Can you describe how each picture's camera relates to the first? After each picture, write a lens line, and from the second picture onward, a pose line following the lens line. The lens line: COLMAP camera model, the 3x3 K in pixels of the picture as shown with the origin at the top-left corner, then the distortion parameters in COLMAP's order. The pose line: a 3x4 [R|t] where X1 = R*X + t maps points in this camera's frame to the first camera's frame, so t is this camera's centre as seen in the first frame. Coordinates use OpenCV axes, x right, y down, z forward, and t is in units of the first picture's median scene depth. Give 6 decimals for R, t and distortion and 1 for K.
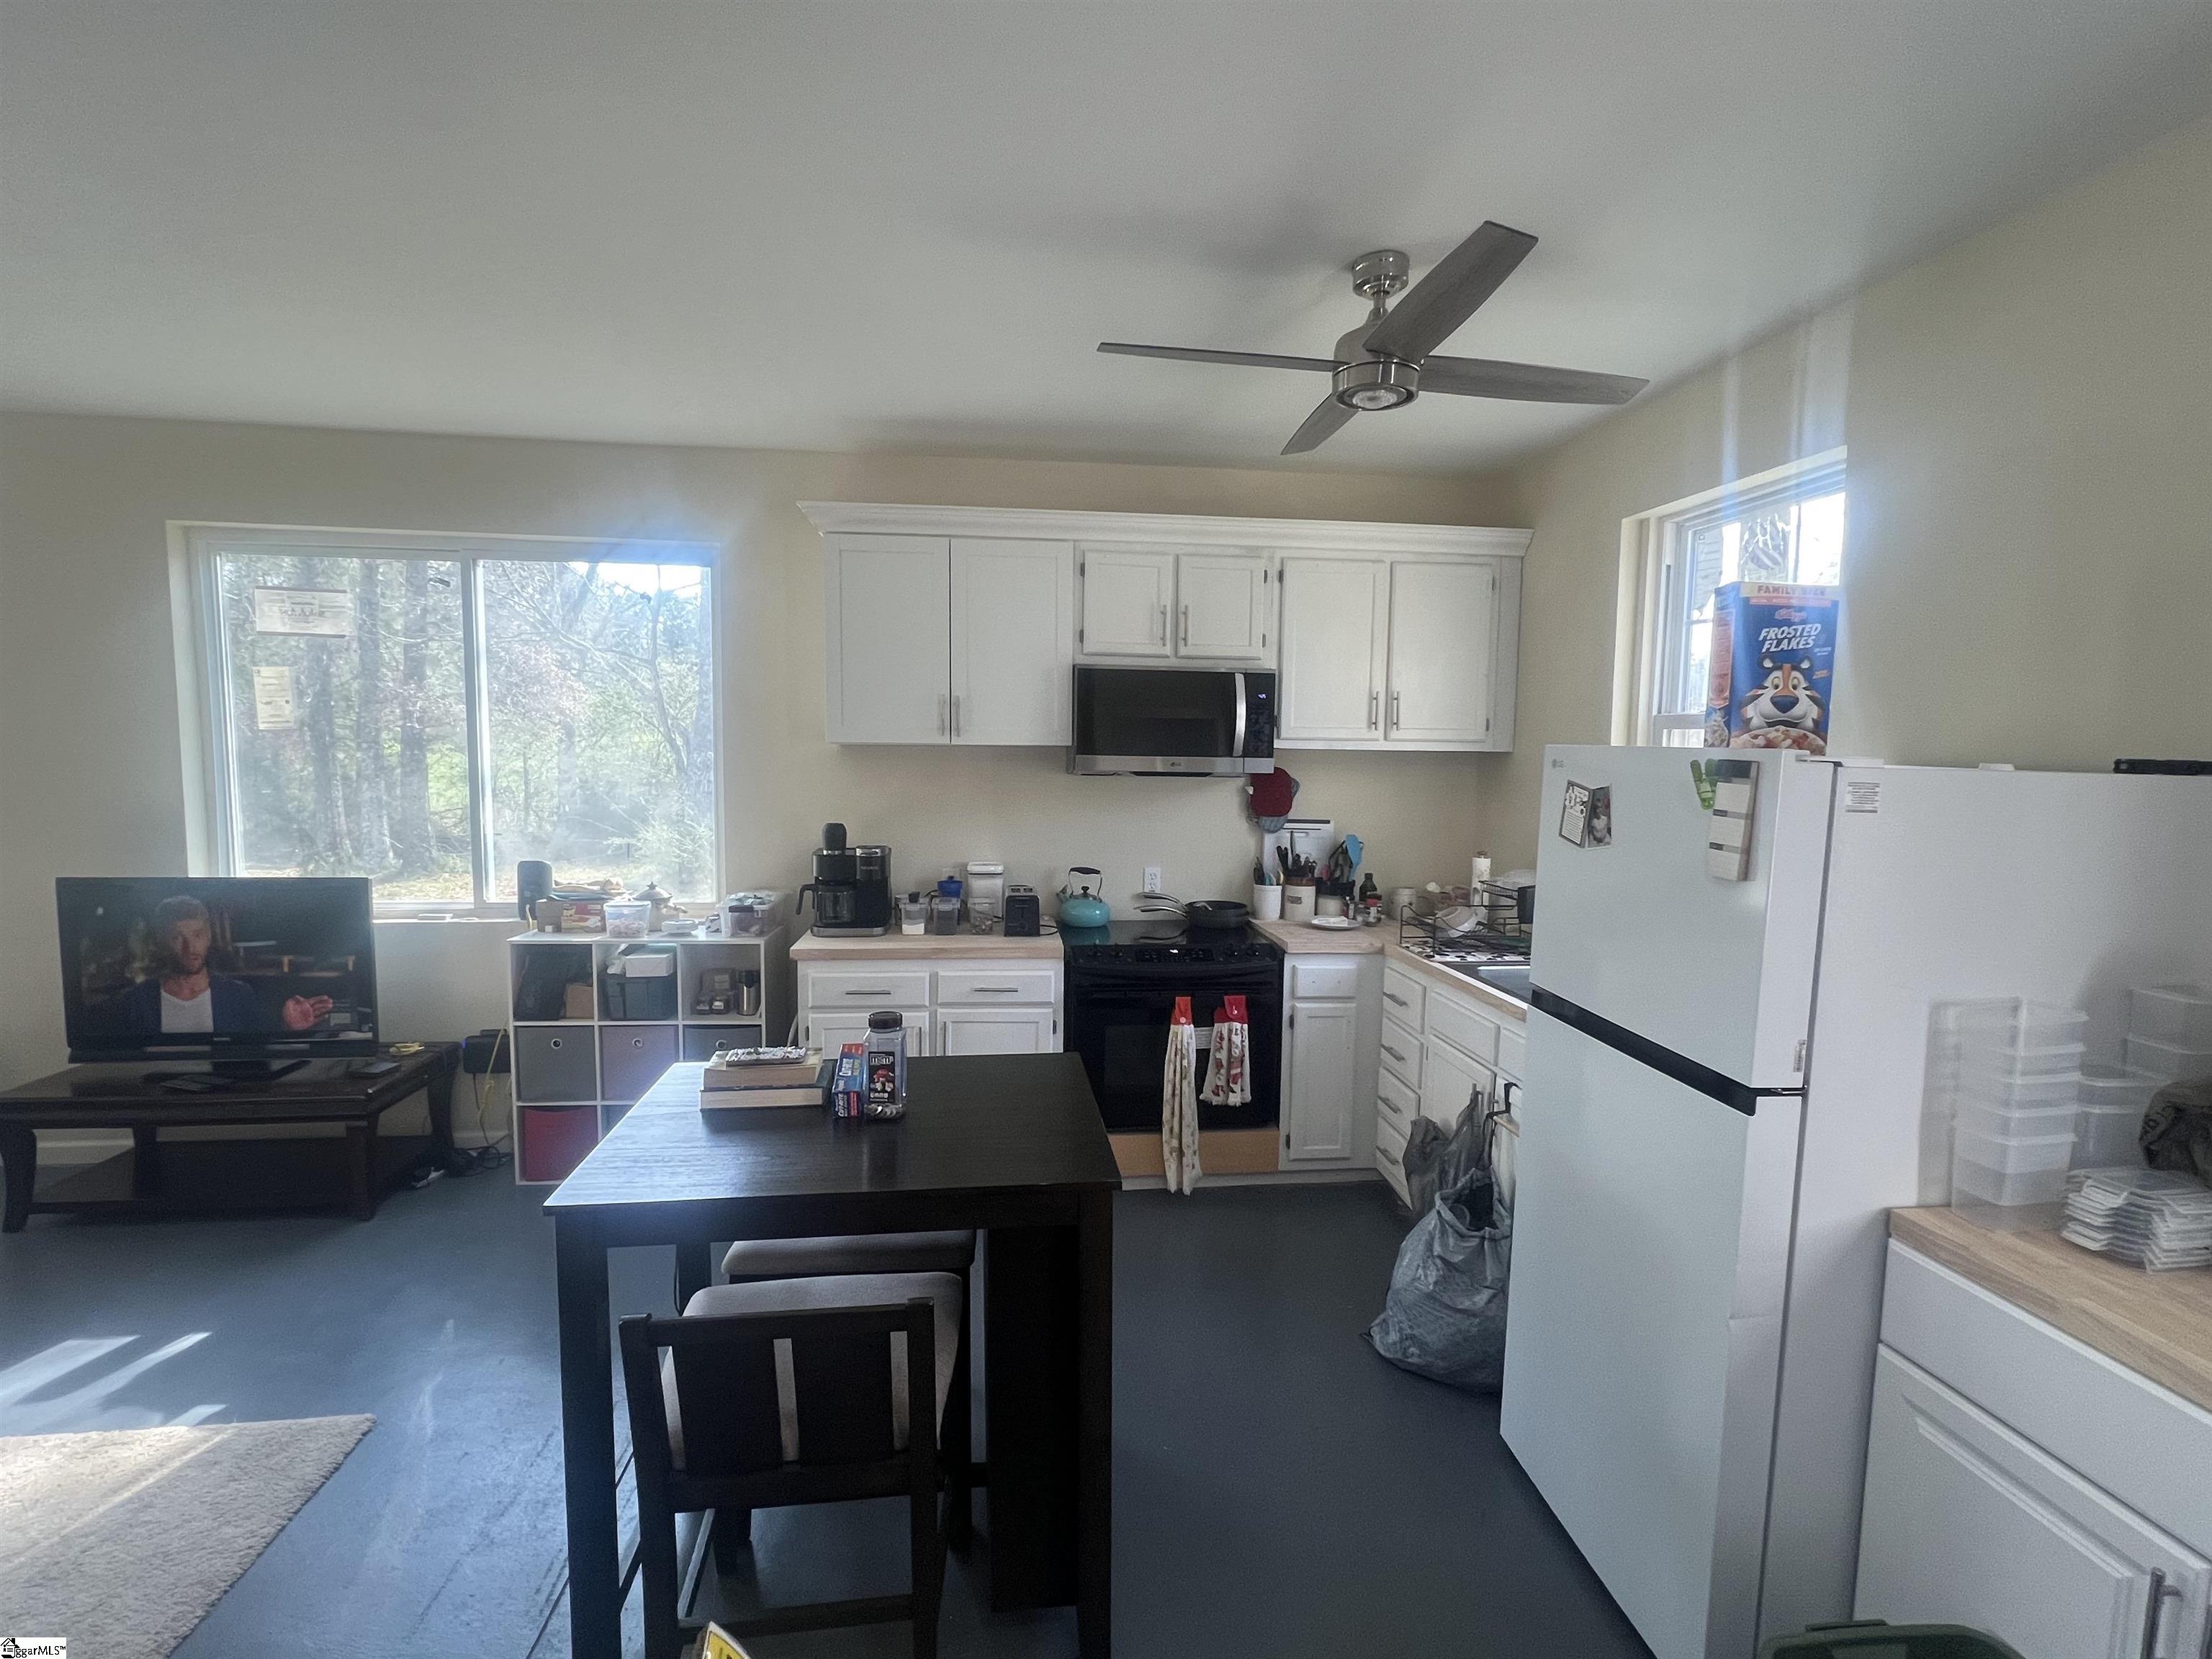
lens RADIAL K [[1033.3, 0, 1059.3], [0, 1033.3, 828.3], [0, 0, 1]] dist [-0.001937, -0.000872]
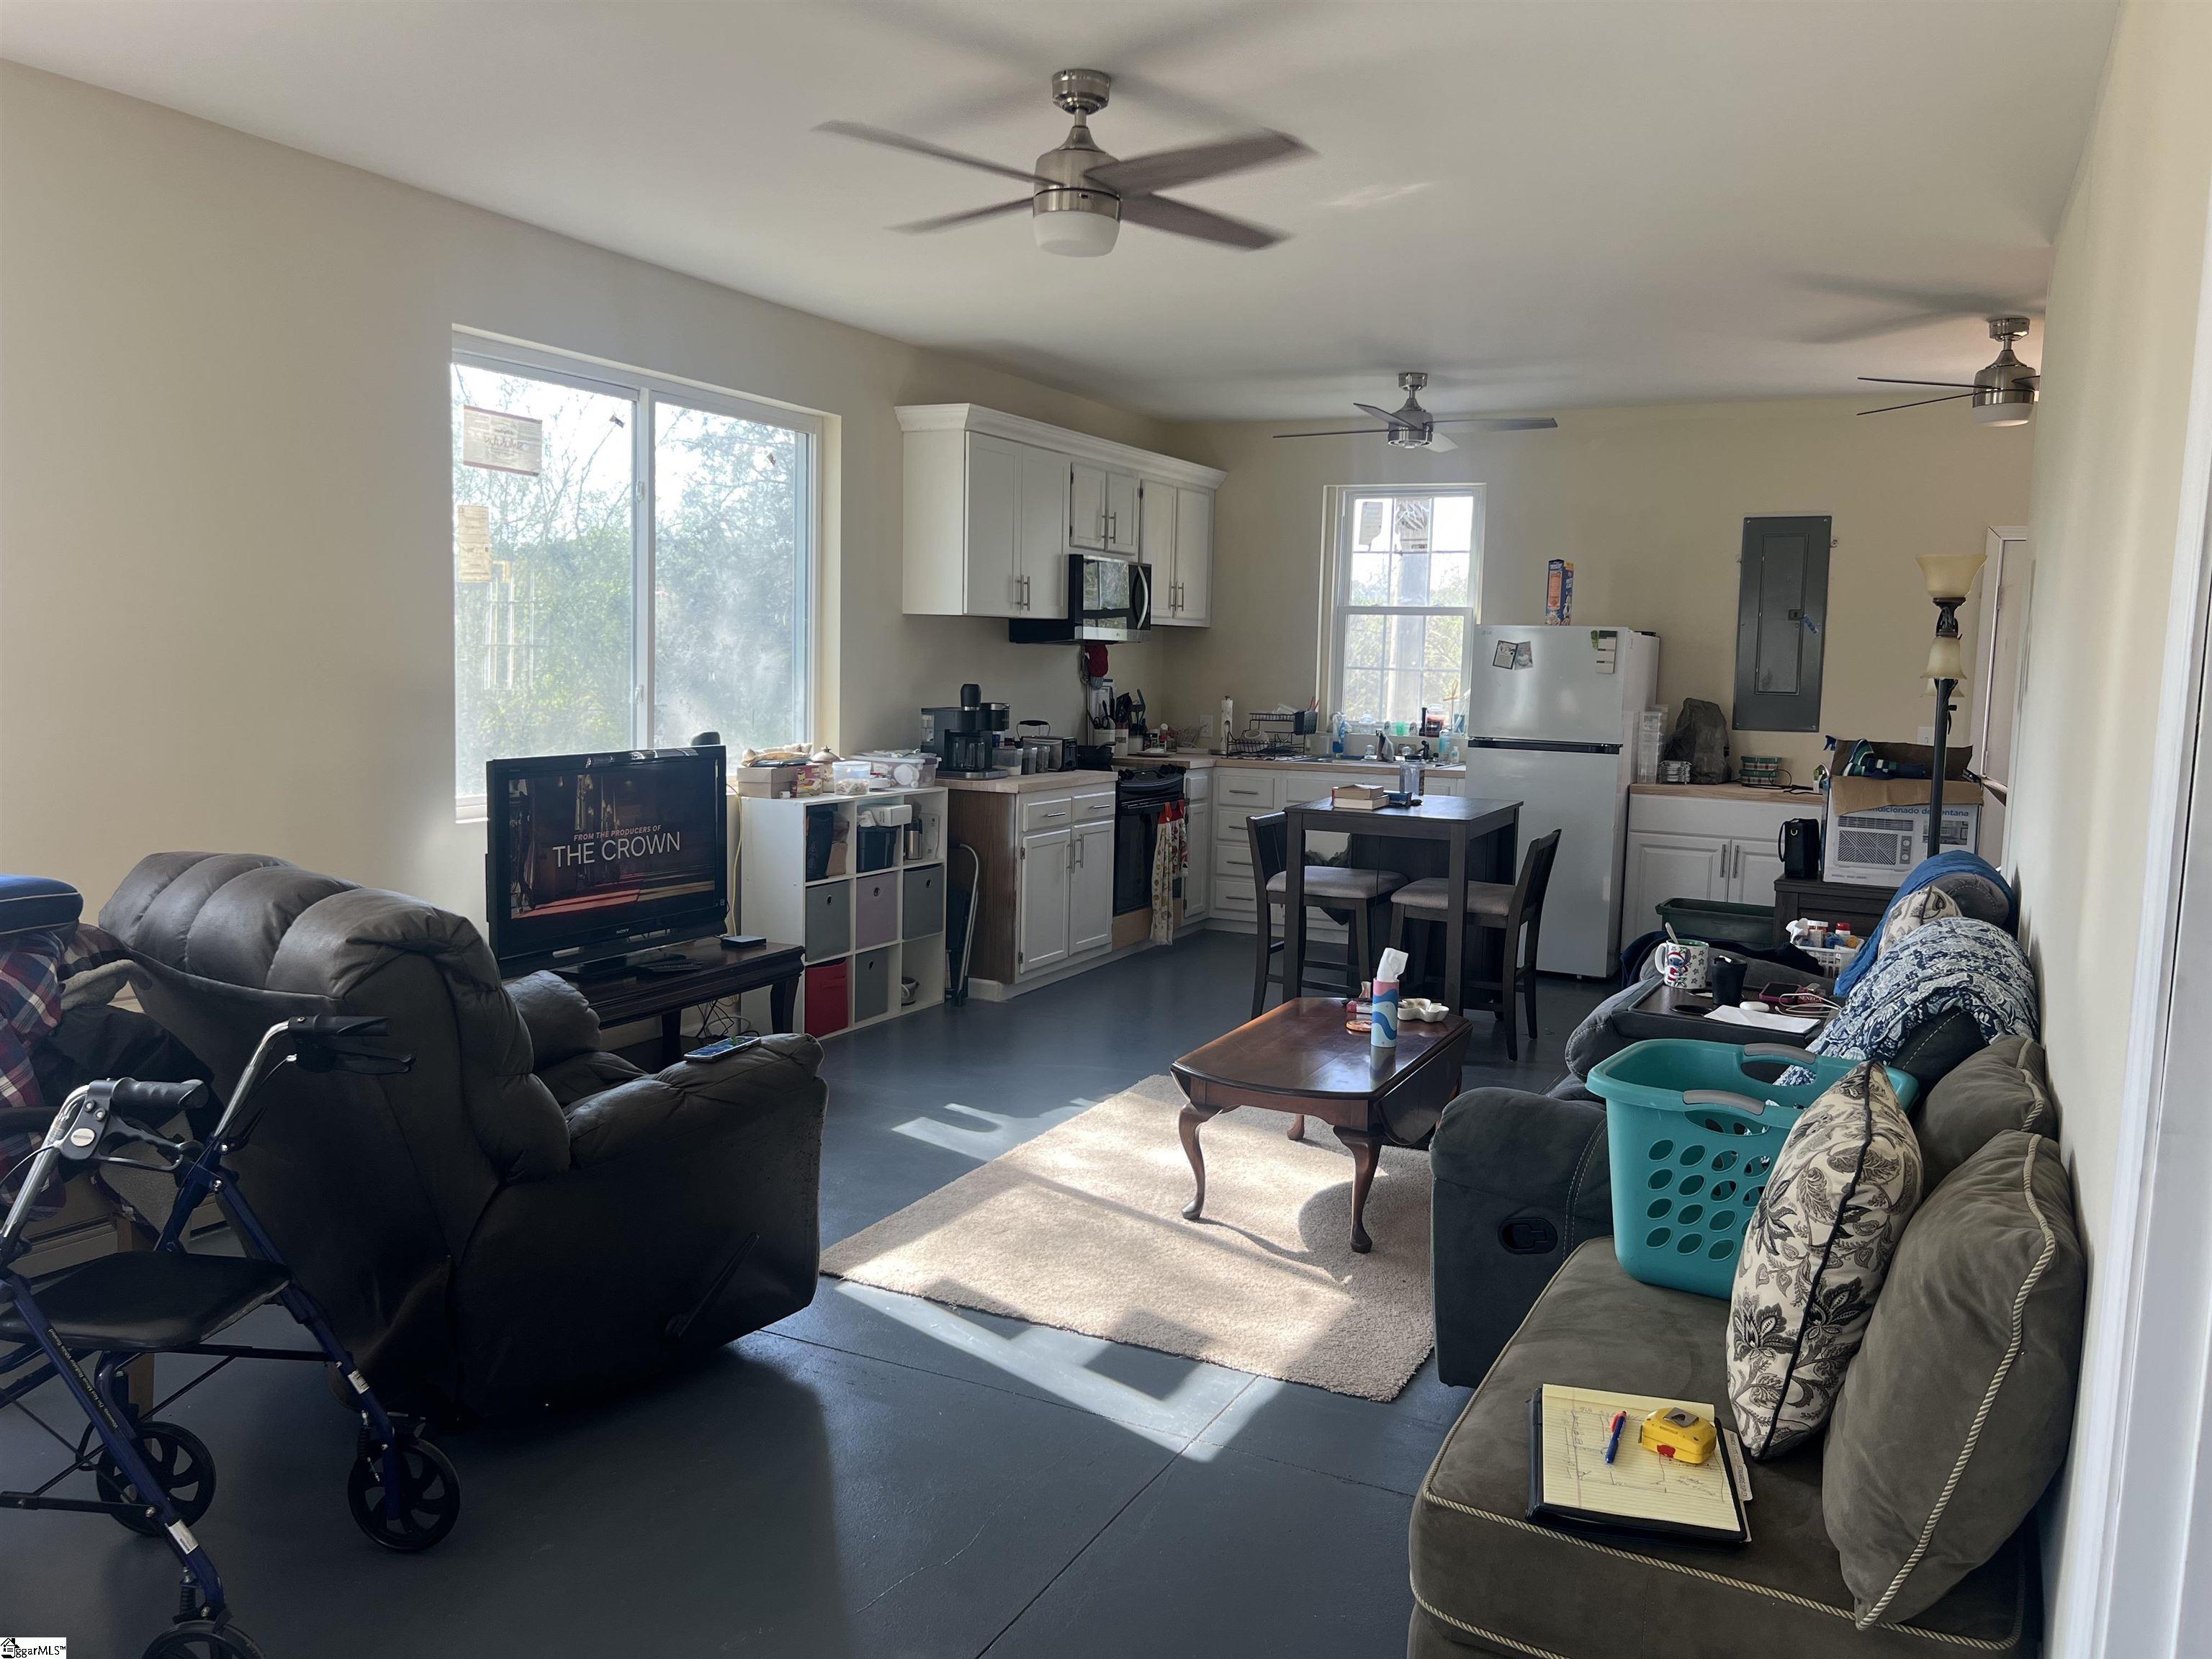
lens RADIAL K [[1688.1, 0, 1116.6], [0, 1688.1, 838.5], [0, 0, 1]] dist [0.040509, -0.048600]
pose [[0.544448, -0.096164, 0.833264, -1.730838], [0.052801, 0.995366, 0.080371, 0.024391], [-0.837131, 0.000239, 0.547002, -0.176767]]
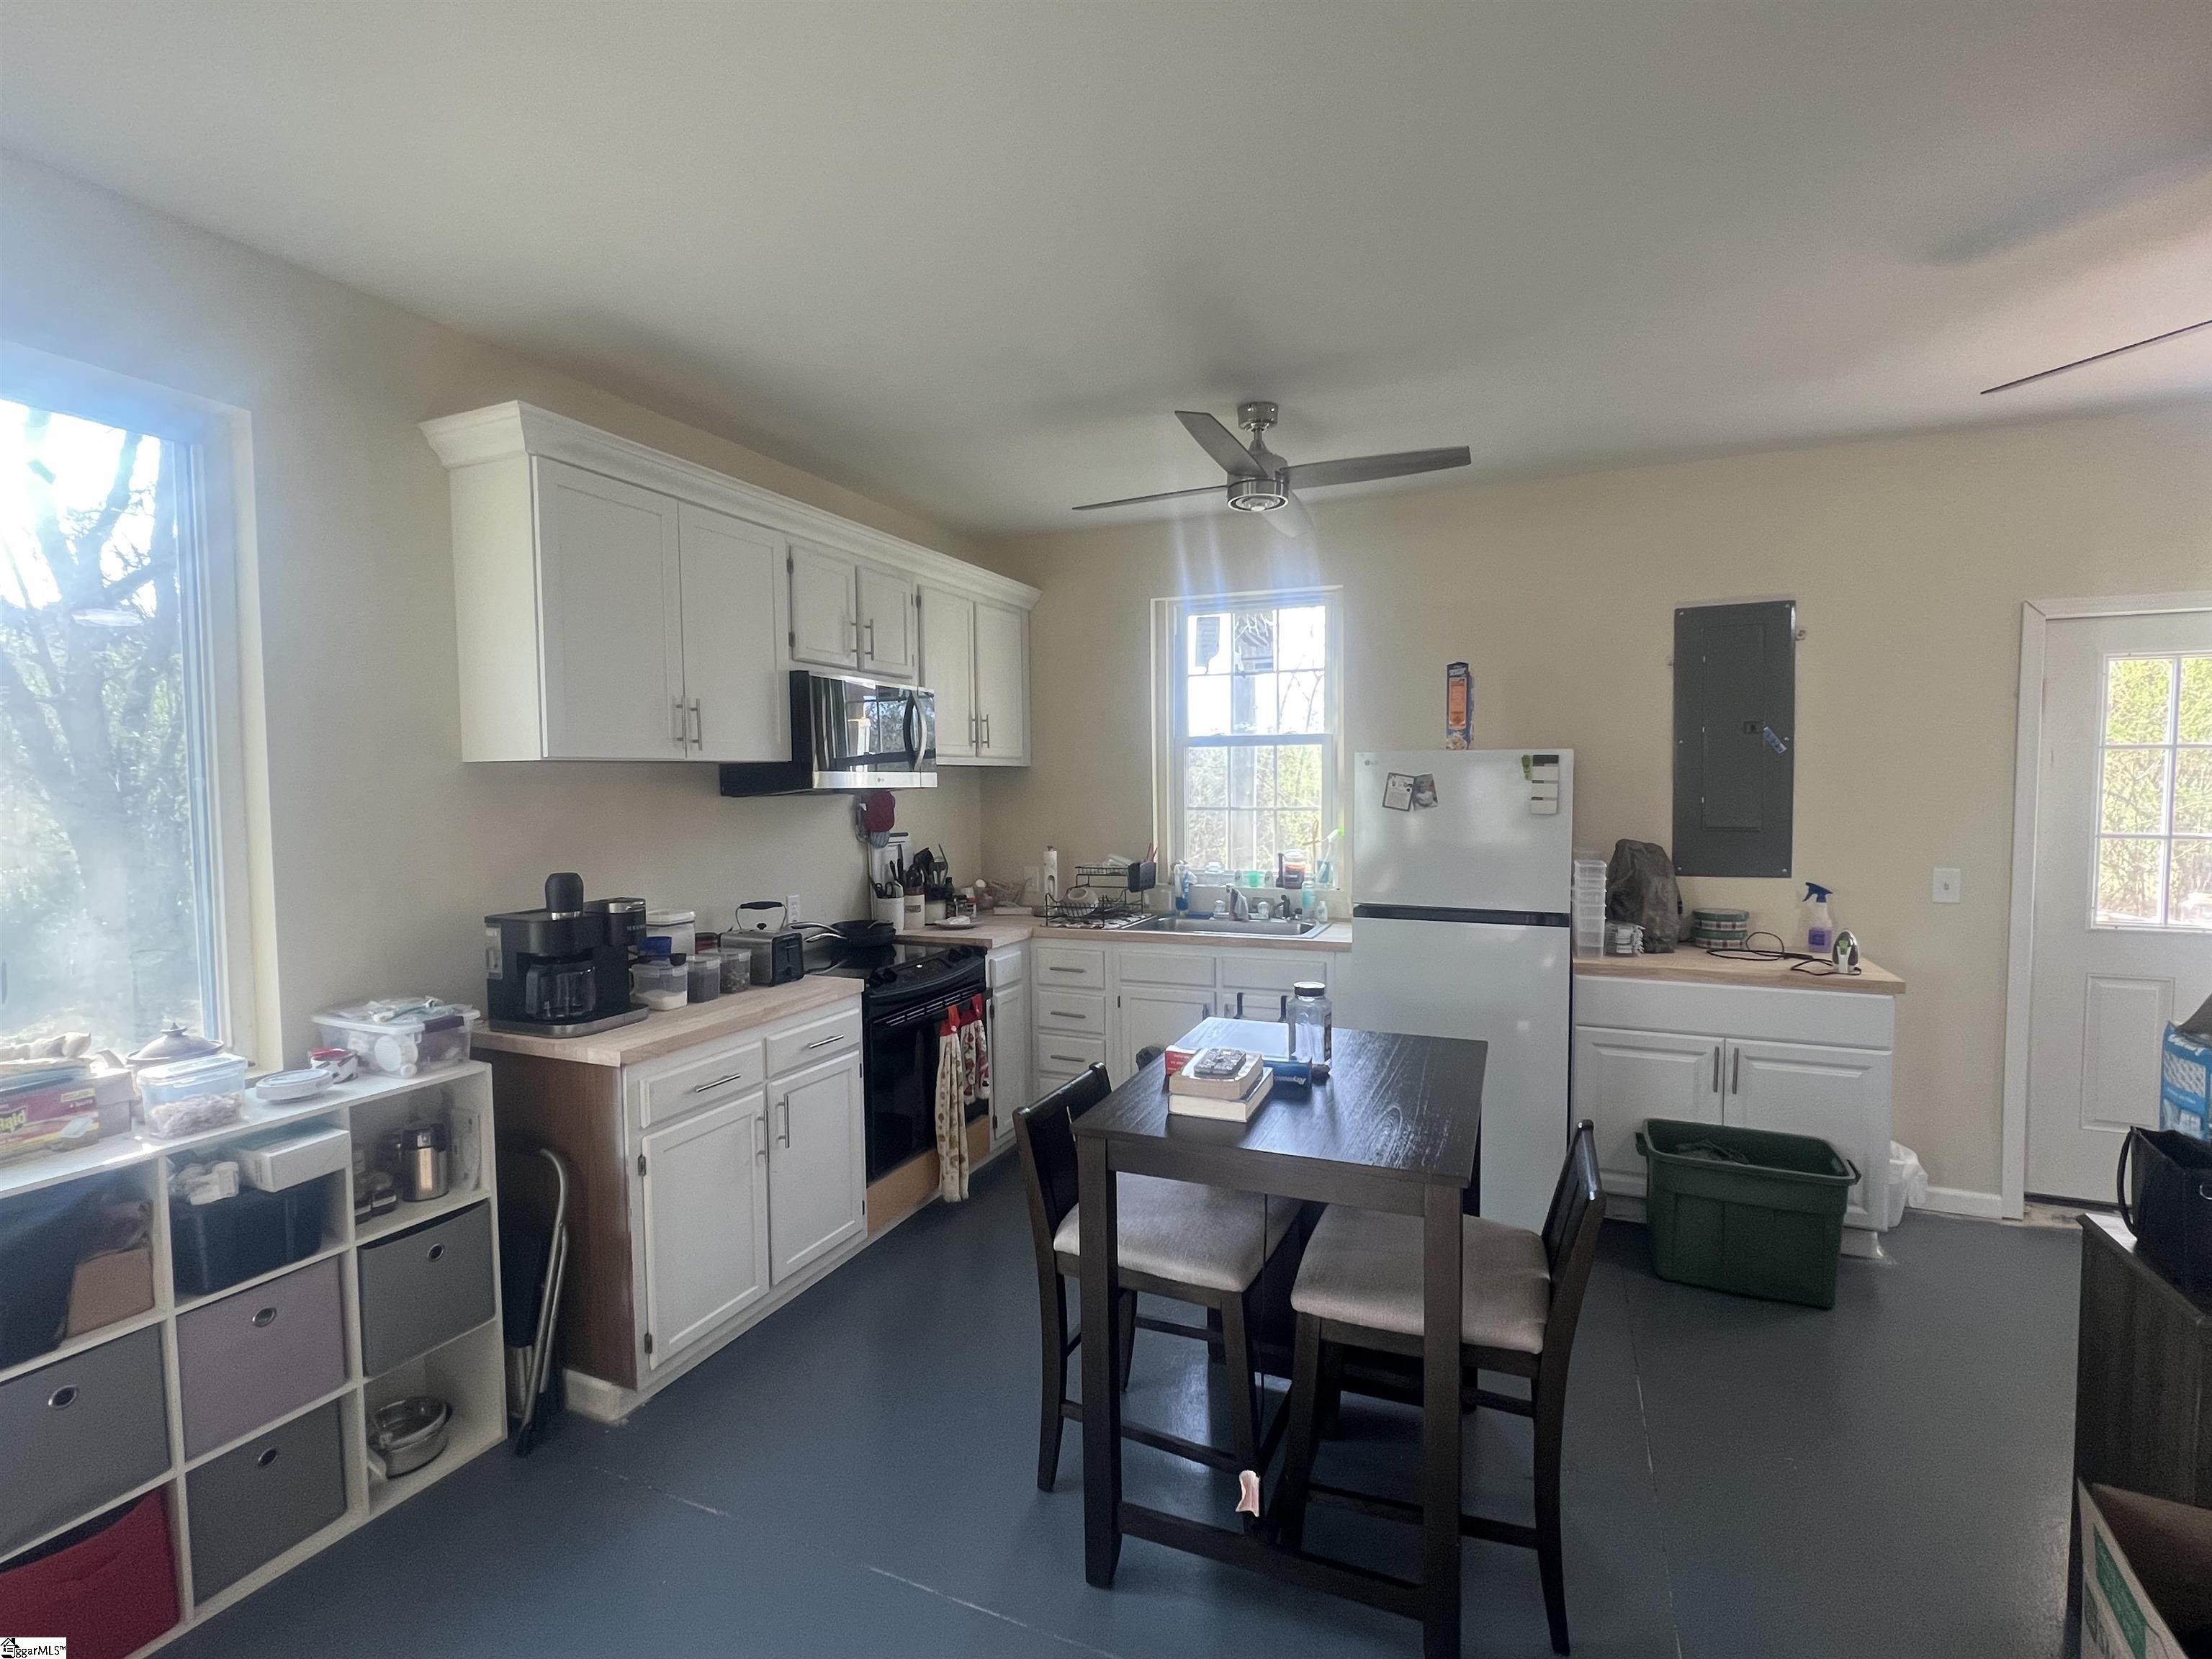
lens RADIAL K [[1033.3, 0, 1145.9], [0, 1033.3, 824.5], [0, 0, 1]] dist [-0.001937, -0.000872]
pose [[0.465620, -0.057061, 0.883143, -0.648521], [0.088256, 0.995938, 0.017817, -0.015313], [-0.880573, 0.069647, 0.468765, 0.326415]]
